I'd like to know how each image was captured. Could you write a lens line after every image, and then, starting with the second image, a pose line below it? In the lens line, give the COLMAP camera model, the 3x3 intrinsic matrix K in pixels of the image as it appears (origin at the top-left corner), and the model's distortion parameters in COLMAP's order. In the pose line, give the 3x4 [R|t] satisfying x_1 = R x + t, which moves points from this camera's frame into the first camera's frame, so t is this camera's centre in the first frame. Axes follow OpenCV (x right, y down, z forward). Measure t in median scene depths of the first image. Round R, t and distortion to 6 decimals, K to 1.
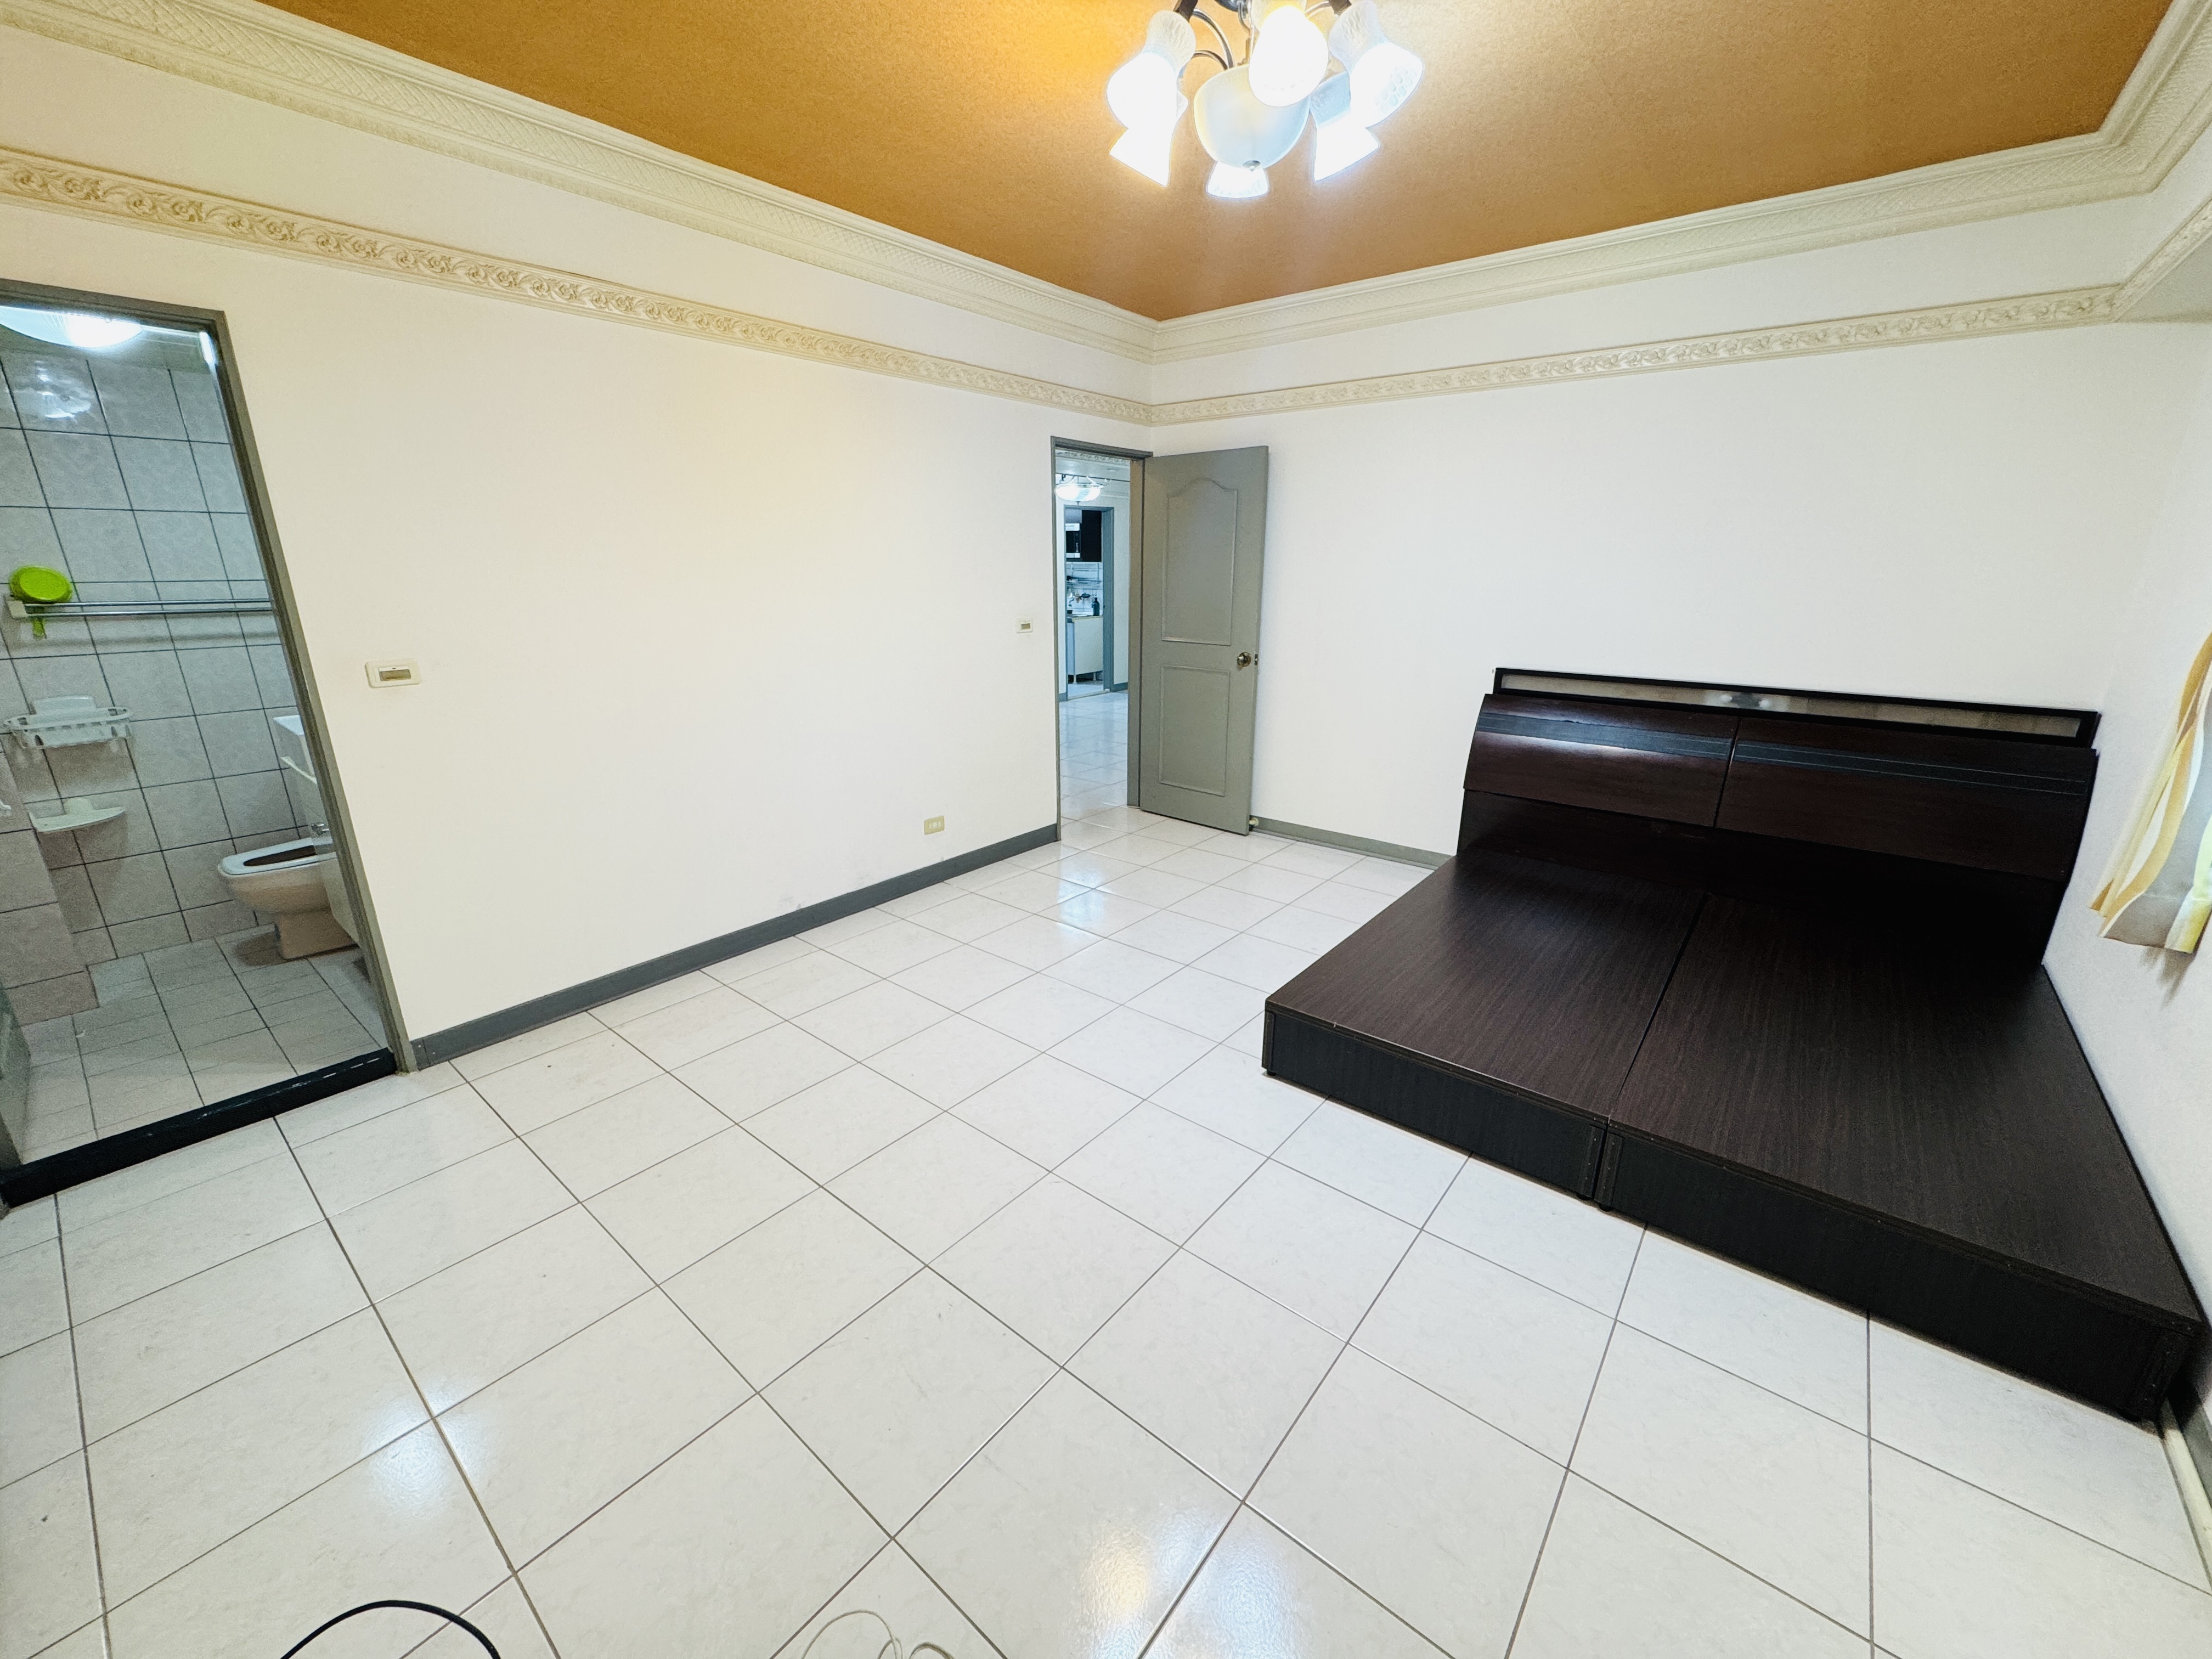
lens RADIAL K [[884.7, 0, 1101.7], [0, 884.7, 839.9], [0, 0, 1]] dist [-0.002406, 0.000578]
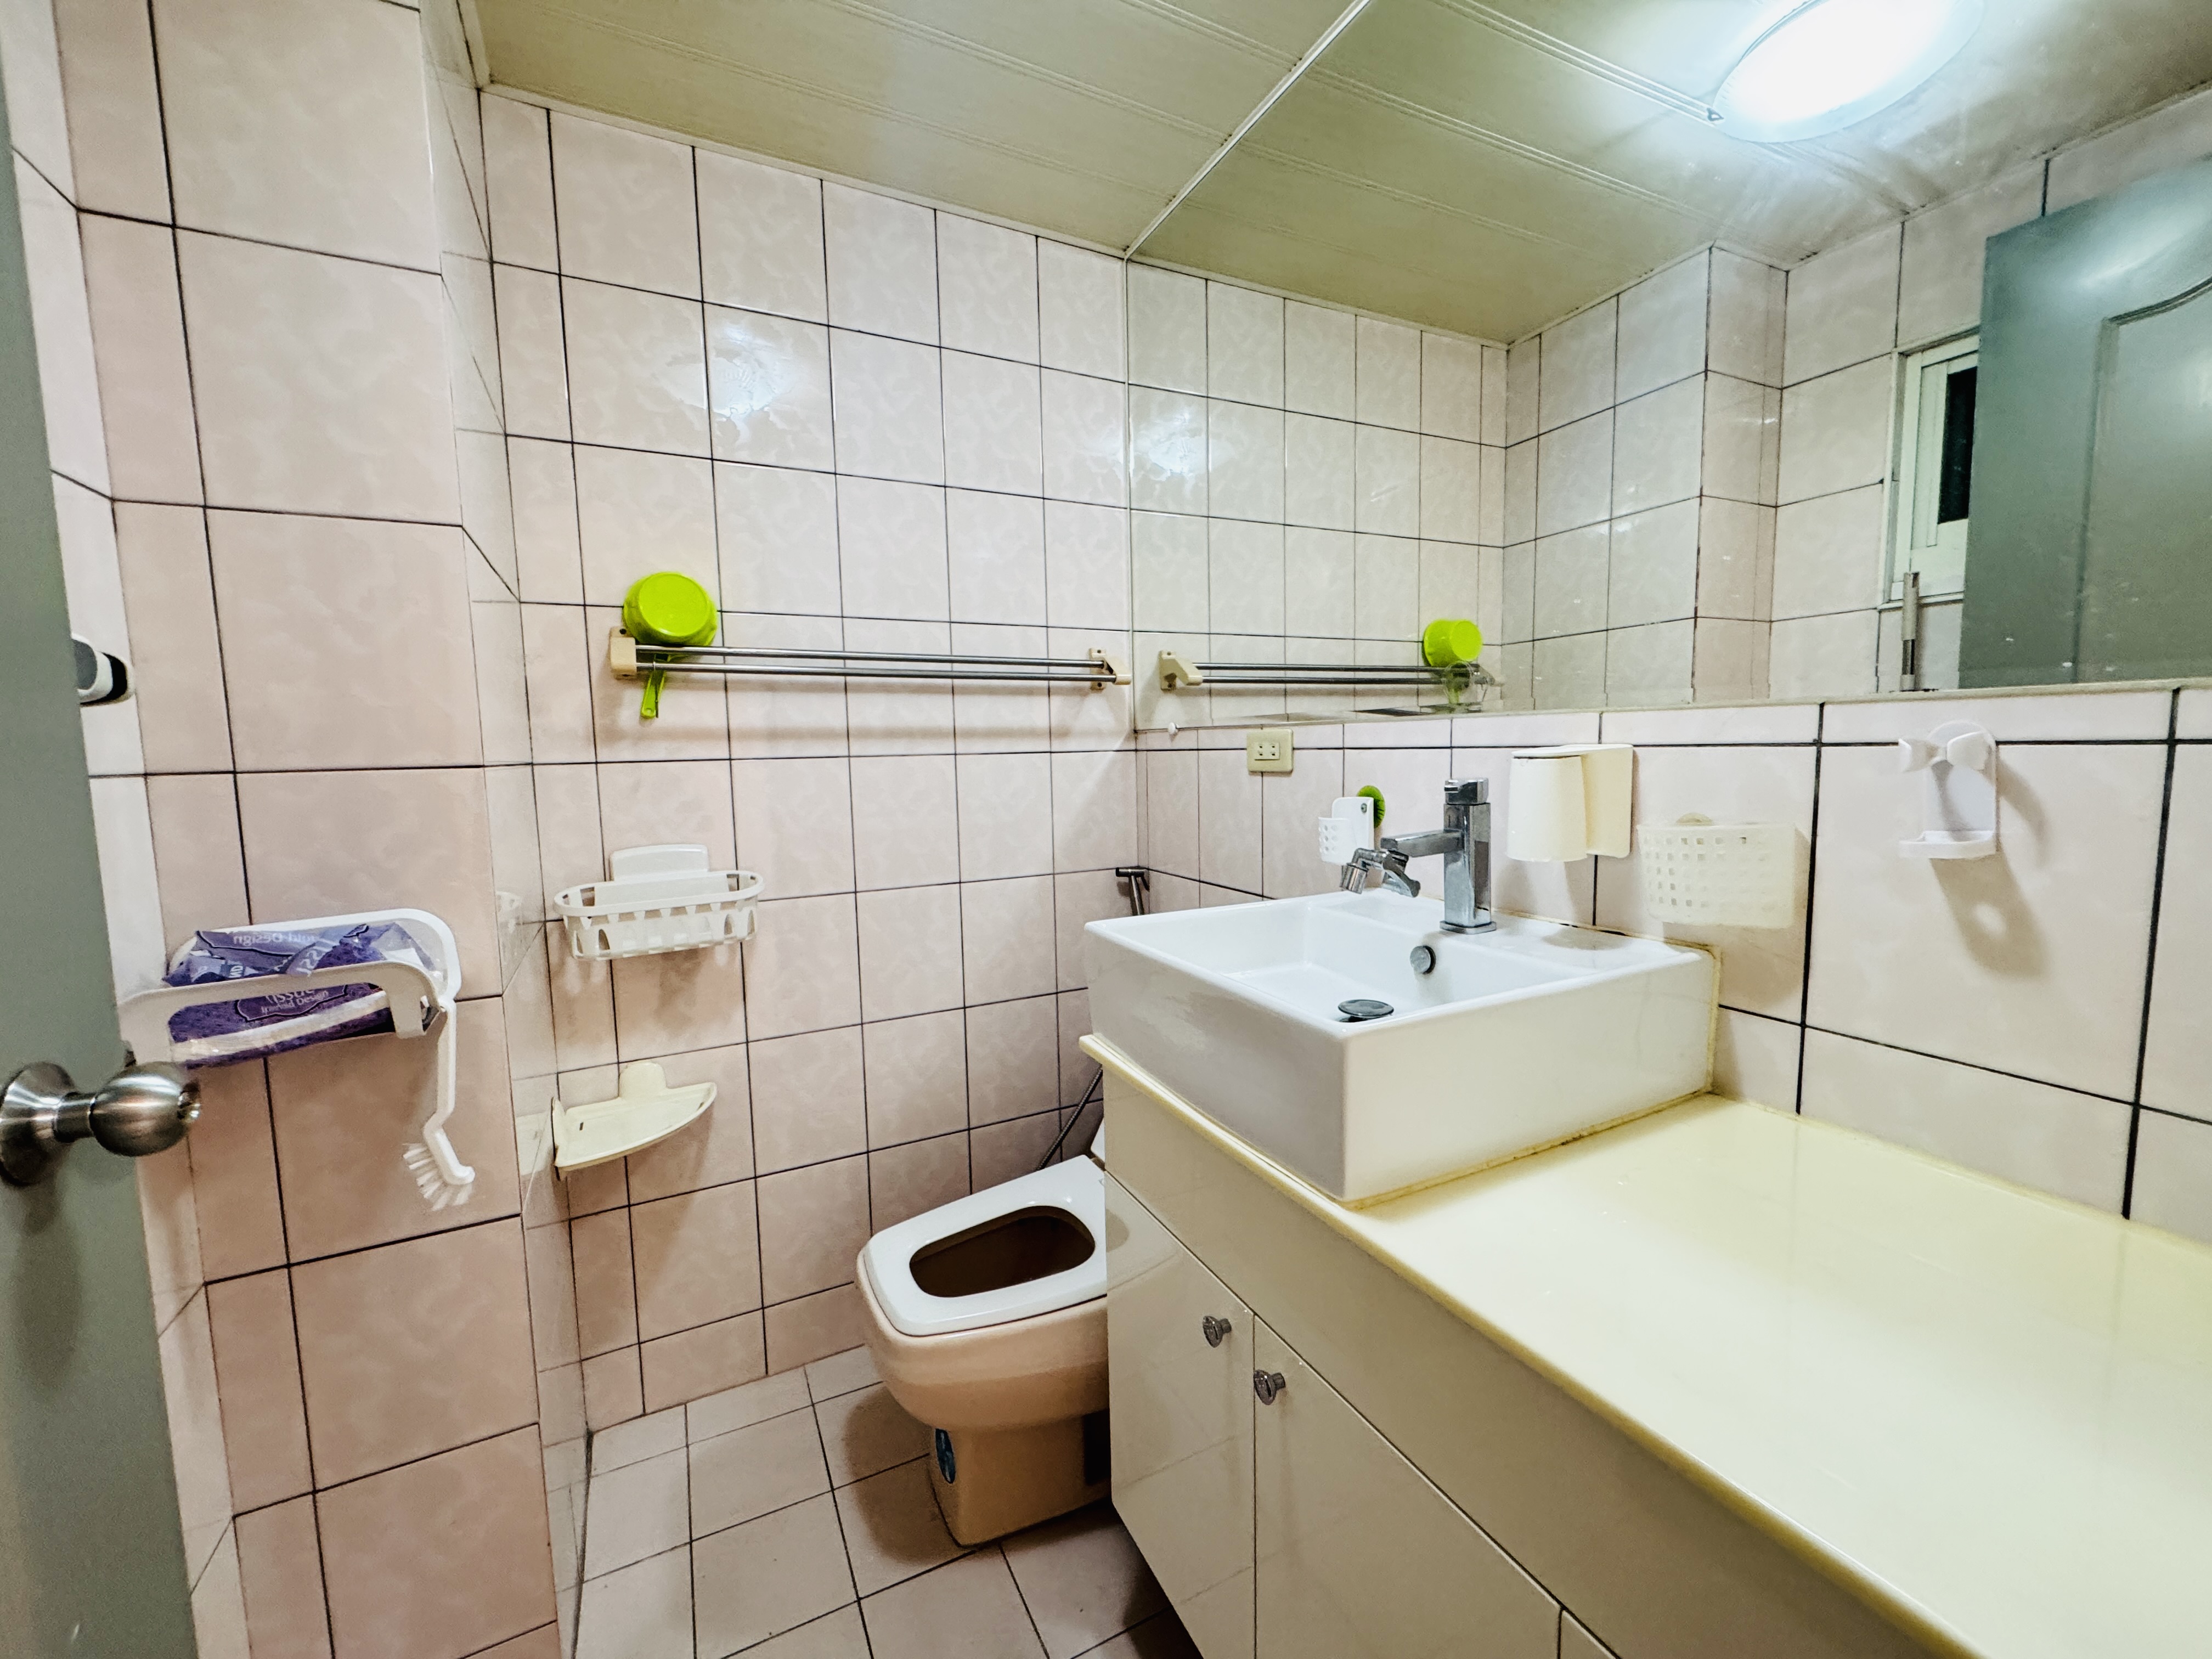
lens RADIAL K [[884.7, 0, 1103.7], [0, 884.7, 826.6], [0, 0, 1]] dist [-0.002406, 0.000578]
pose [[0.917177, 0.014240, -0.398226, -0.776657], [-0.095750, 0.977957, -0.185557, -0.107823], [0.386806, 0.208318, 0.898323, 0.668857]]
